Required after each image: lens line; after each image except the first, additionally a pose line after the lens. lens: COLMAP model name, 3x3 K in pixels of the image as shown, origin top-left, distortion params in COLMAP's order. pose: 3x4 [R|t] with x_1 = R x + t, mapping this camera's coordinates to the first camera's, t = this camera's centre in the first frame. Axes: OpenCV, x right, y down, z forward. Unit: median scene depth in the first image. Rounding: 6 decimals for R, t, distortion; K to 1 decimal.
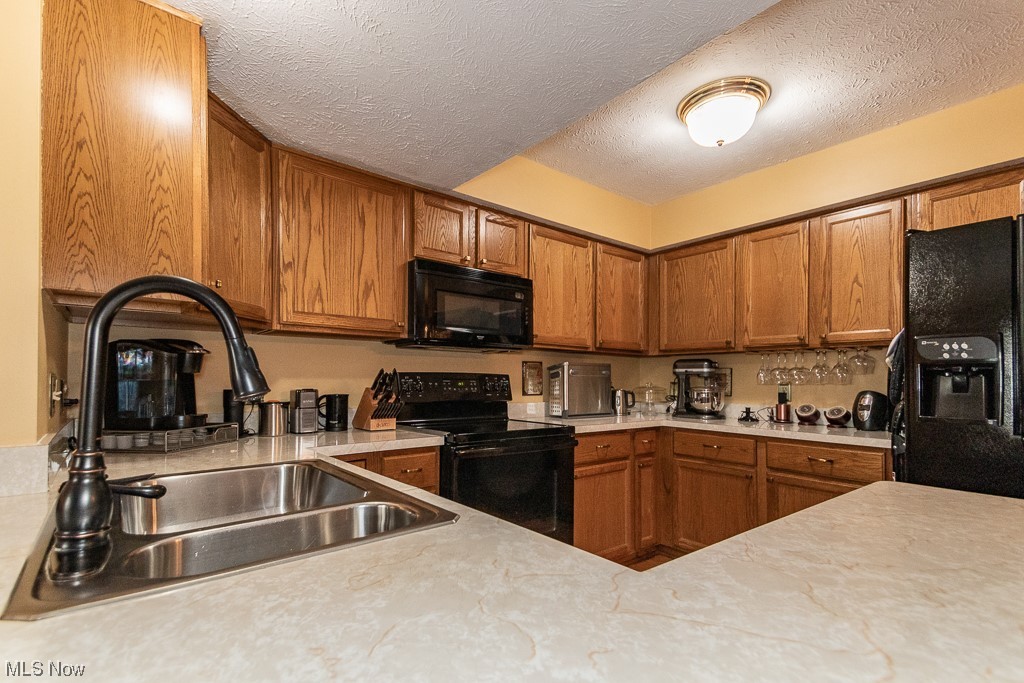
lens RADIAL K [[490.5, 0, 509.2], [0, 490.5, 373.2], [0, 0, 1]] dist [0.045952, -0.000265]
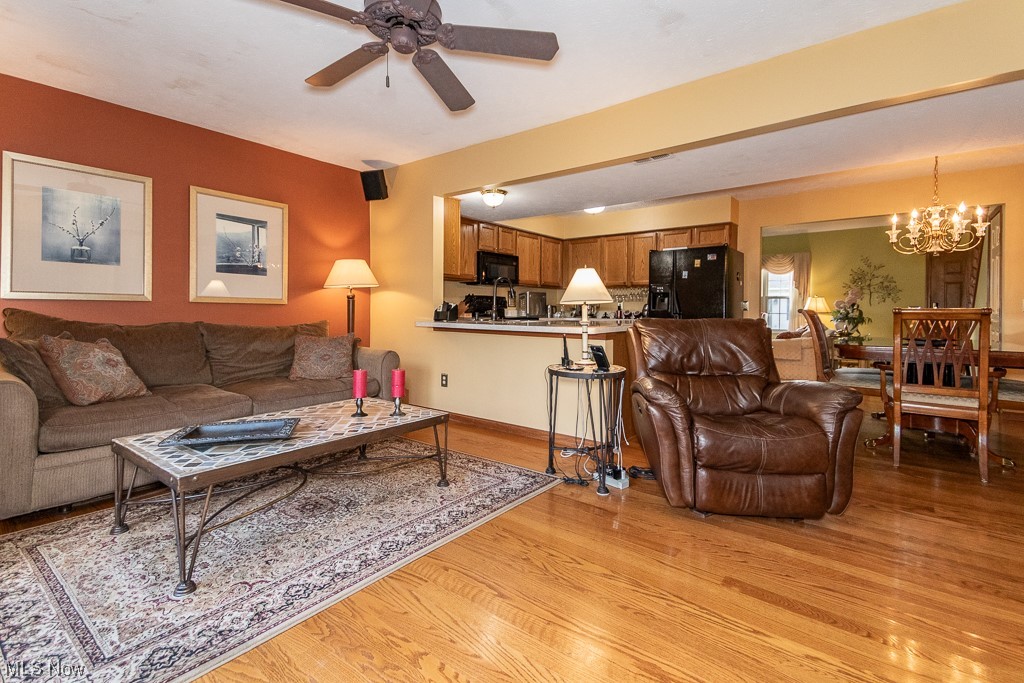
lens RADIAL K [[471.0, 0, 507.0], [0, 471.0, 310.1], [0, 0, 1]] dist [0.073347, -0.031896]
pose [[0.977817, 0.000784, 0.209459, -0.479209], [-0.004728, 0.999821, 0.018332, 0.025461], [-0.209407, -0.018916, 0.977646, -1.182758]]
